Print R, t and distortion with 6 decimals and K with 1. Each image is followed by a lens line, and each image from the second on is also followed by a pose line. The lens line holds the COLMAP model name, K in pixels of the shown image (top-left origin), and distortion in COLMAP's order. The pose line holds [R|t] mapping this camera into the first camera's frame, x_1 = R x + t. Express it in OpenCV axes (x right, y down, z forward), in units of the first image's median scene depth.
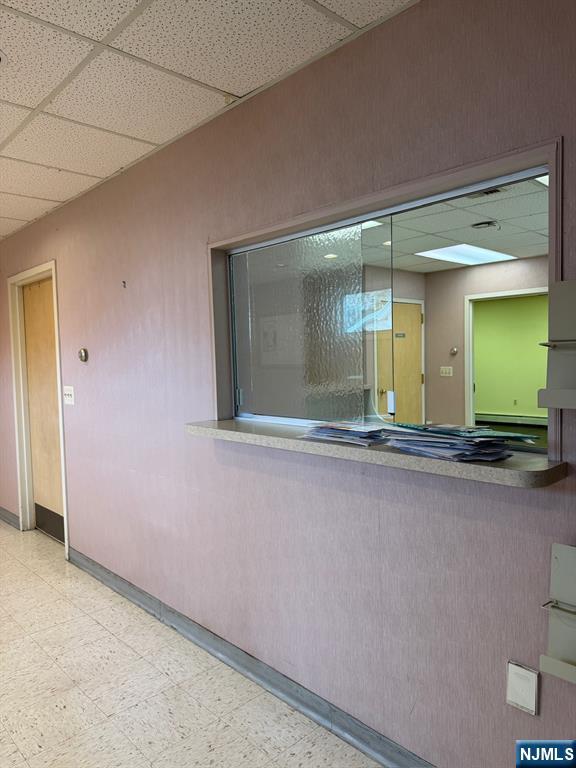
lens RADIAL K [[534.3, 0, 289.7], [0, 534.3, 384.7], [0, 0, 1]] dist [0.096898, -0.119264]
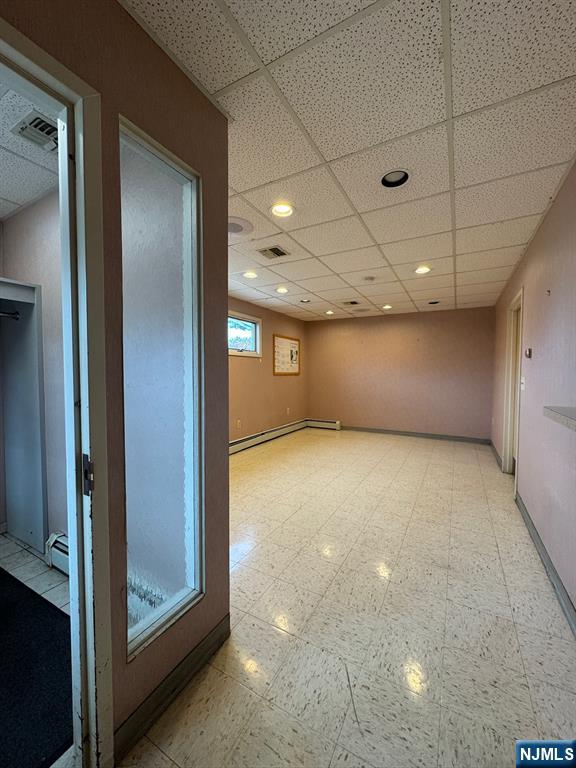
lens RADIAL K [[305.4, 0, 289.8], [0, 305.4, 383.3], [0, 0, 1]] dist [0.000921, 0.000255]
pose [[0.301806, 0.063637, -0.951243, 0.214862], [-0.059328, 0.997090, 0.047881, 0.023603], [0.951522, 0.041985, 0.304703, 0.266941]]
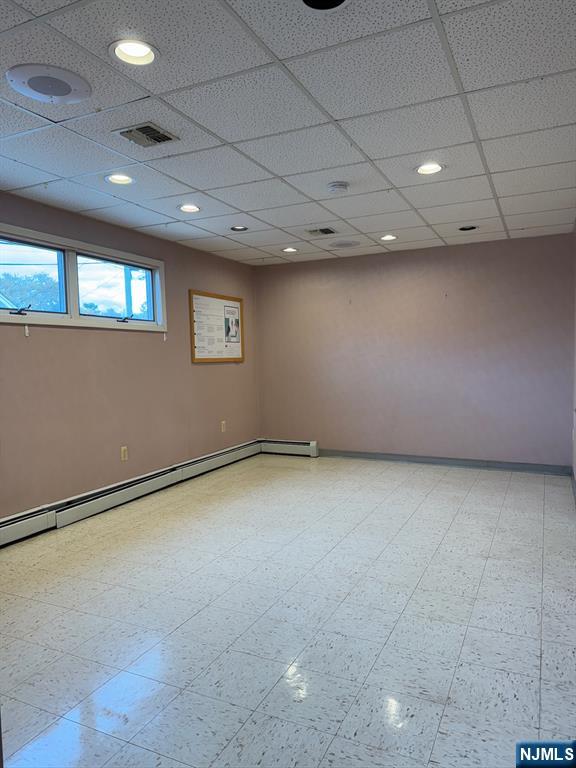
lens RADIAL K [[534.3, 0, 289.7], [0, 534.3, 384.7], [0, 0, 1]] dist [0.096898, -0.119264]
pose [[0.360215, 0.069371, -0.930286, 0.232101], [-0.036734, 0.997513, 0.060160, 0.018465], [0.932146, 0.012502, 0.361868, 0.408460]]
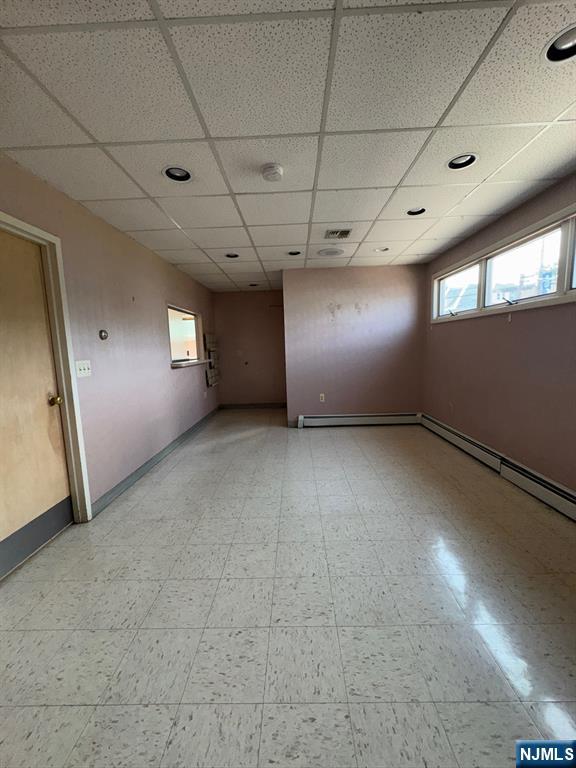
lens RADIAL K [[305.4, 0, 289.8], [0, 305.4, 383.3], [0, 0, 1]] dist [0.000921, 0.000255]
pose [[-0.711282, -0.042071, 0.701646, -1.587318], [0.085174, 0.985693, 0.145447, -0.007137], [-0.697727, 0.163216, -0.697523, 1.568832]]
